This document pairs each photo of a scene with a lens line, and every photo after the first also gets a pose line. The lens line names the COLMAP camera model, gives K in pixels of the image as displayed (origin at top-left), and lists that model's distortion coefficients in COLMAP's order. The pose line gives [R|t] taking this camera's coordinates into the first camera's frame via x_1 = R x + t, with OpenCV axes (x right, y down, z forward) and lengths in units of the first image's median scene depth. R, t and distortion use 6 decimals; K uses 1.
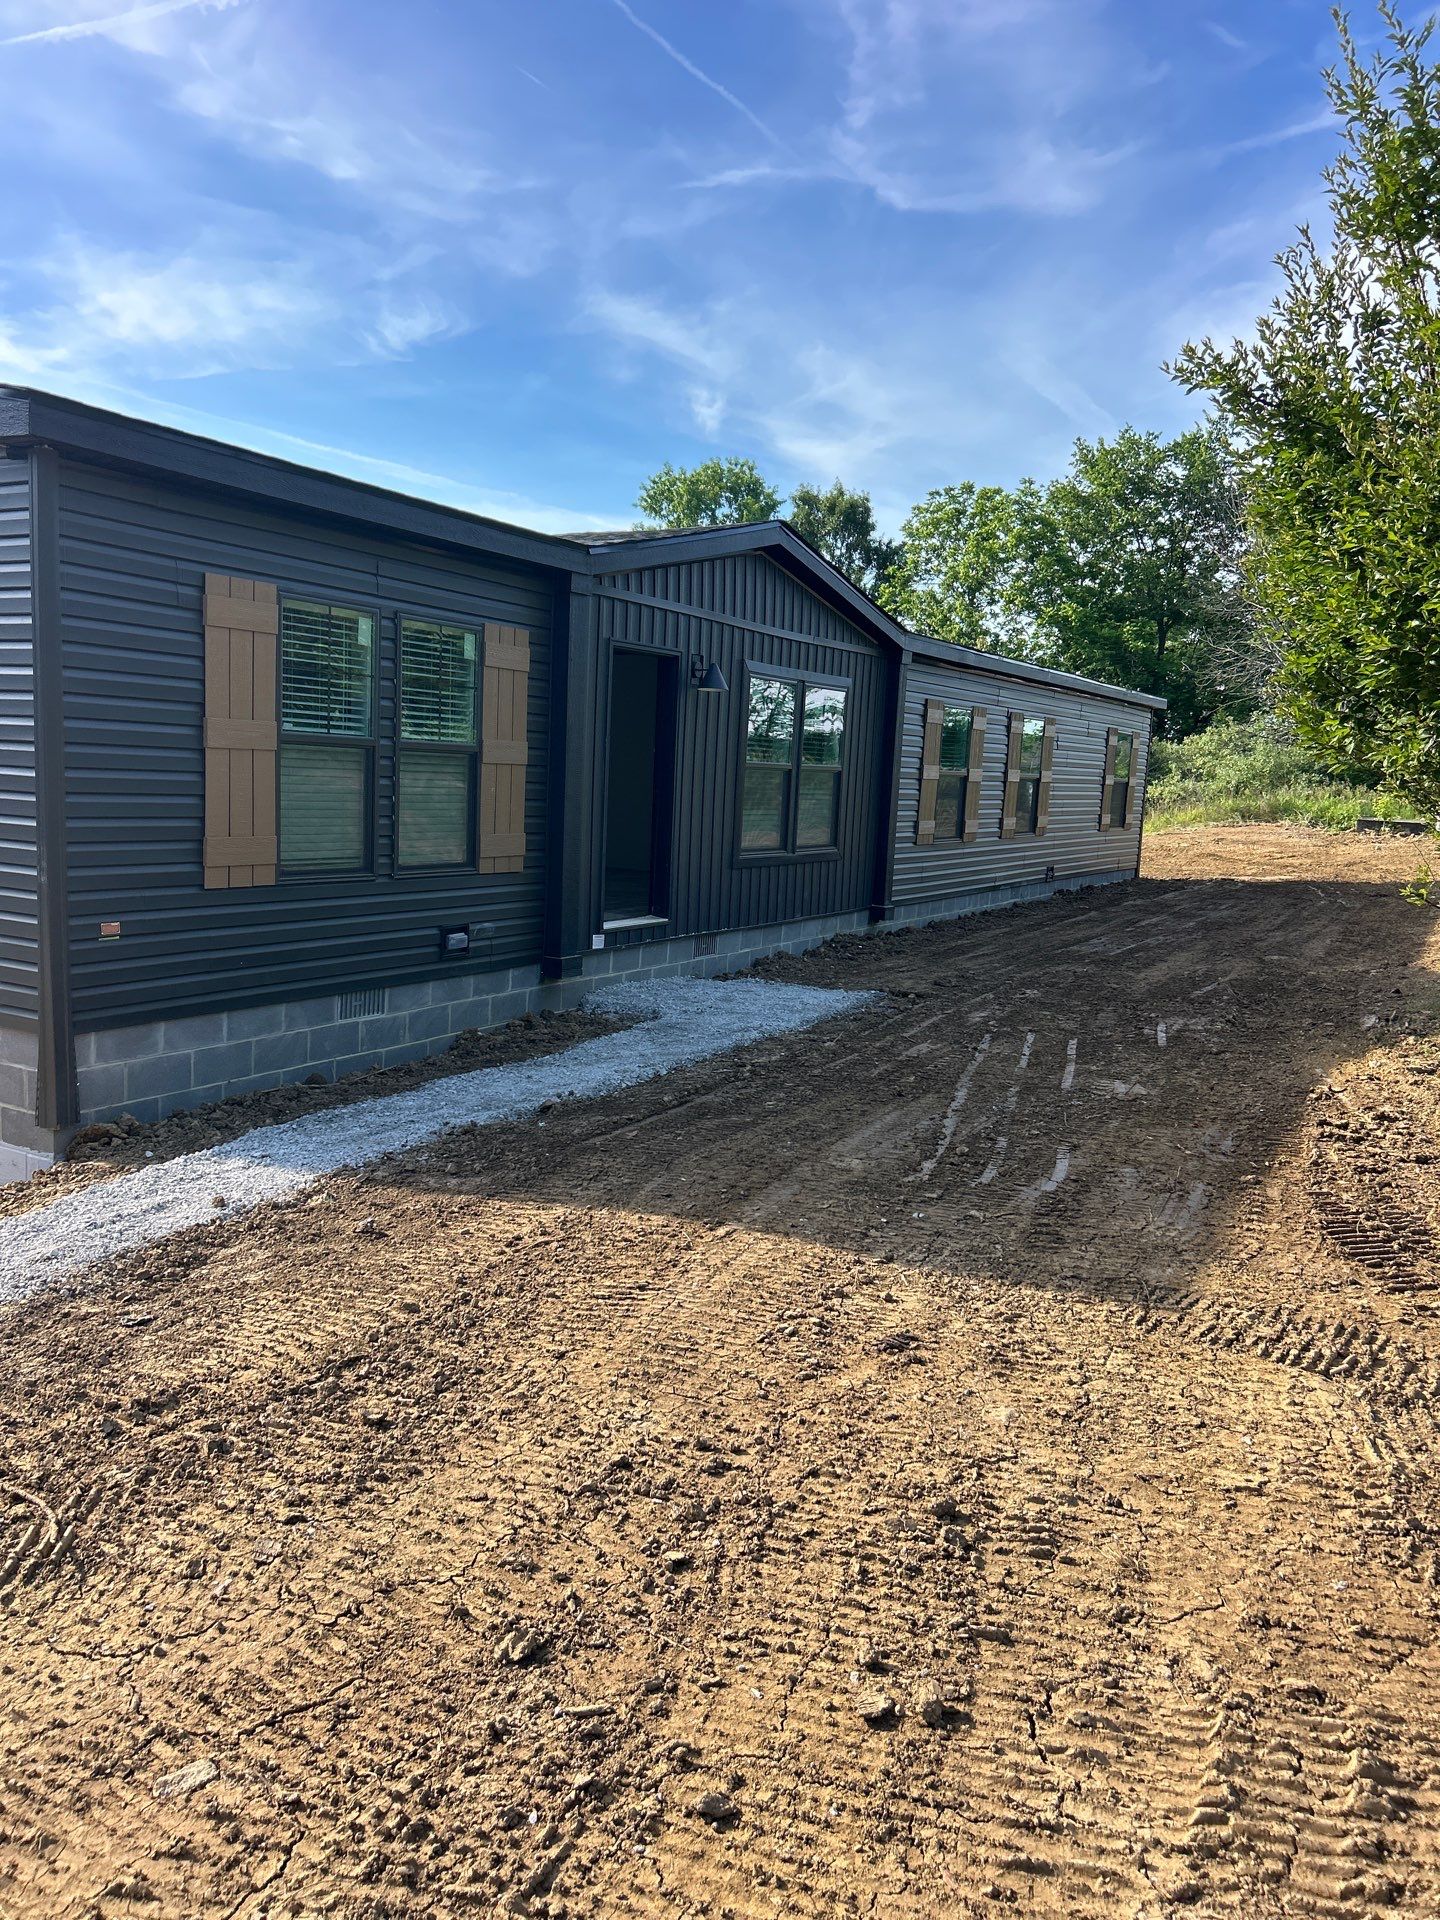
lens RADIAL K [[1475.8, 0, 768.9], [0, 1475.8, 964.0], [0, 0, 1]] dist [0.065841, -0.078781]
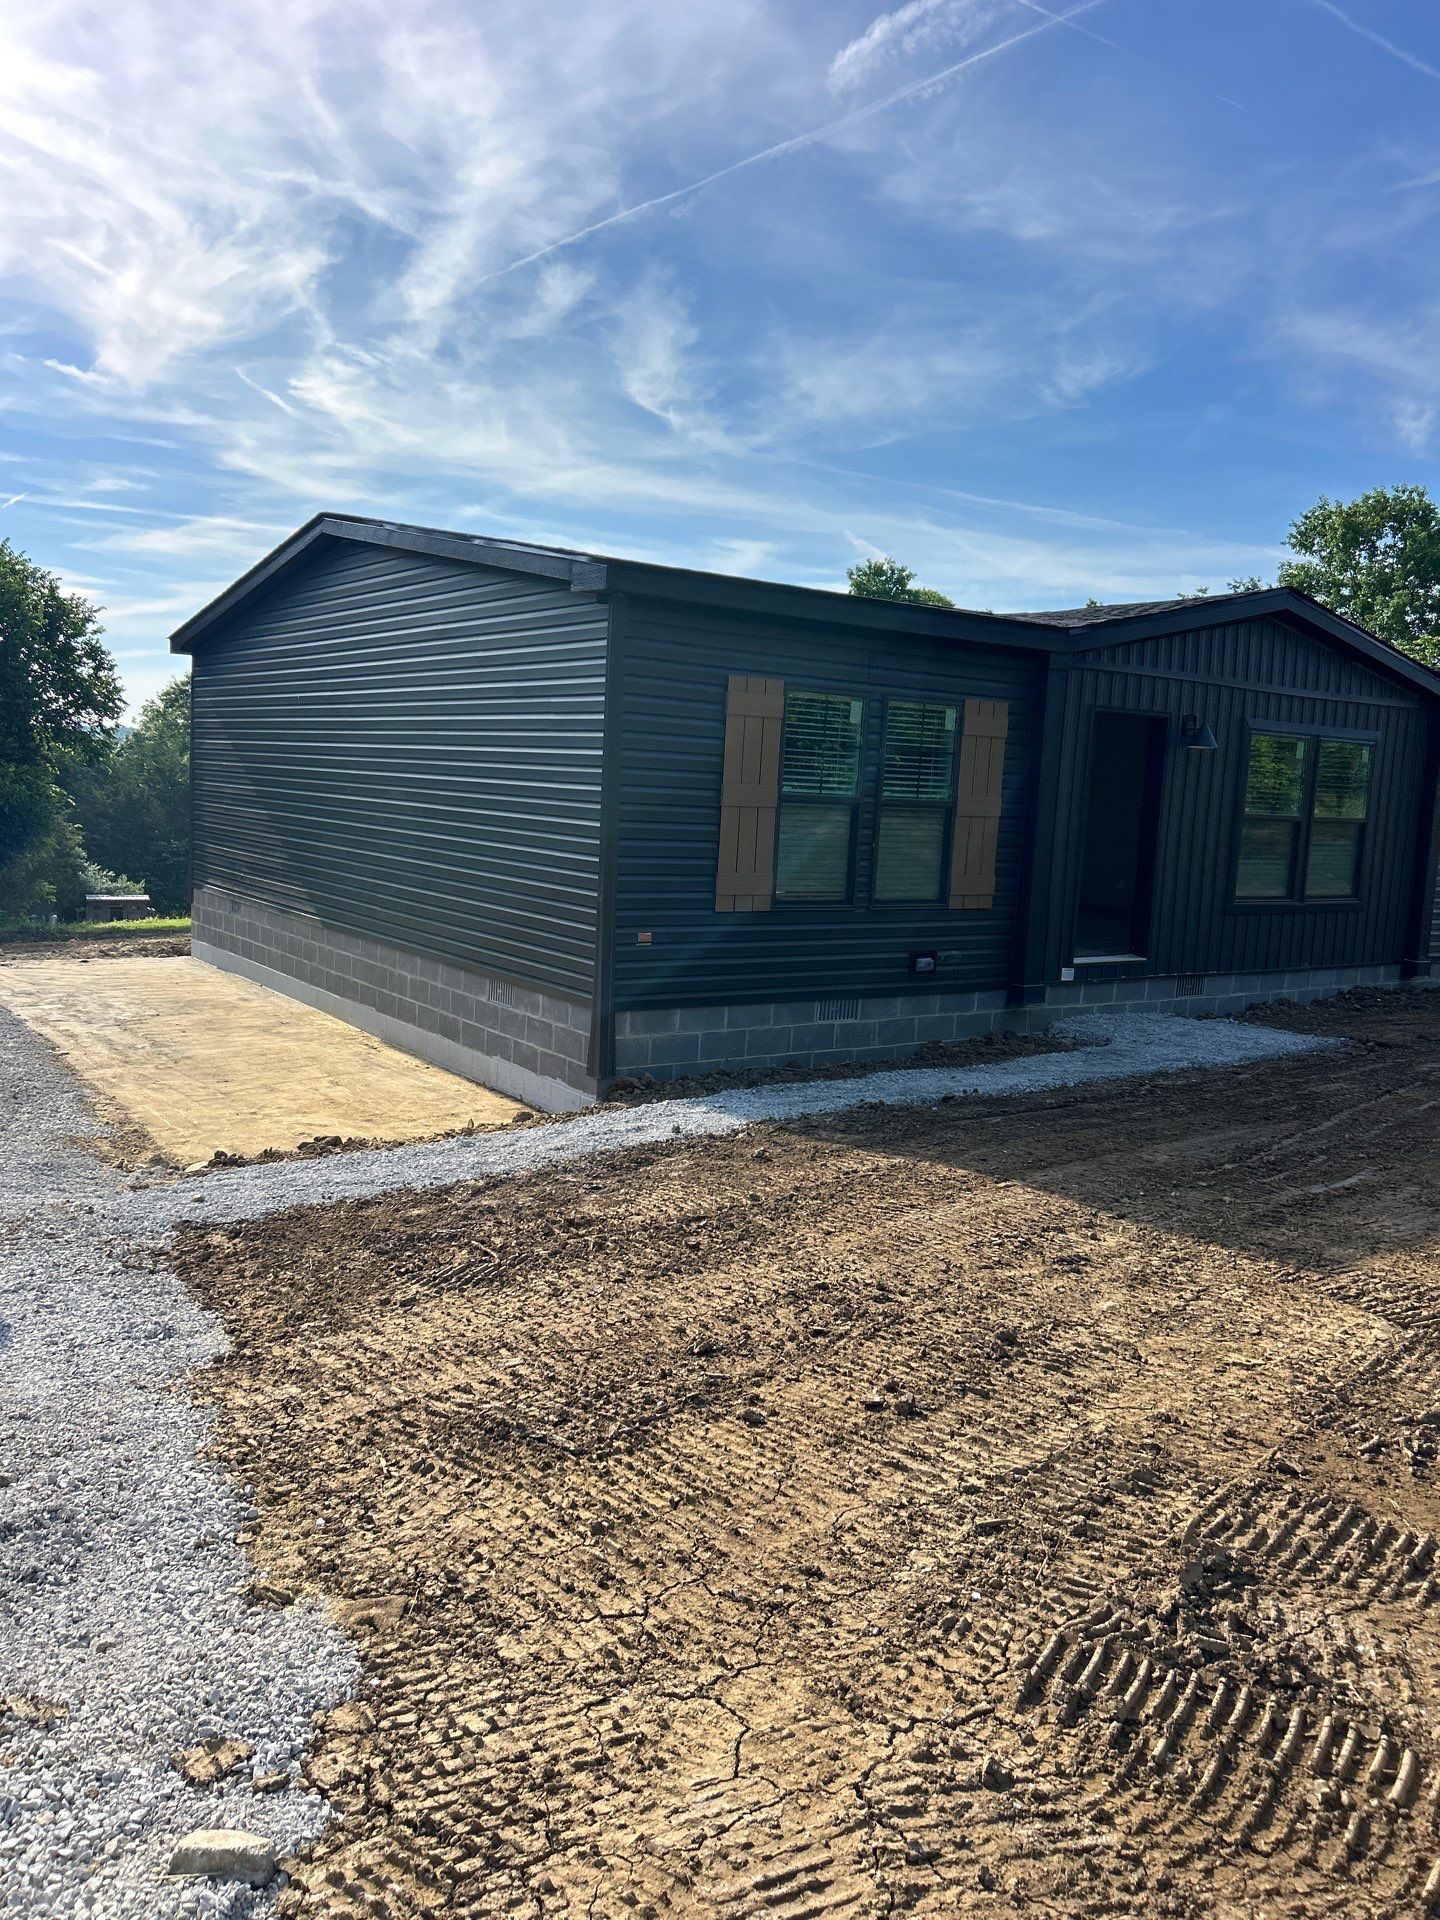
lens RADIAL K [[1475.8, 0, 768.9], [0, 1475.8, 964.0], [0, 0, 1]] dist [0.065841, -0.078781]
pose [[0.914898, 0.050755, -0.400482, 0.275275], [-0.062884, 0.997873, -0.017192, 0.022893], [0.398757, 0.040913, 0.916143, -0.263165]]
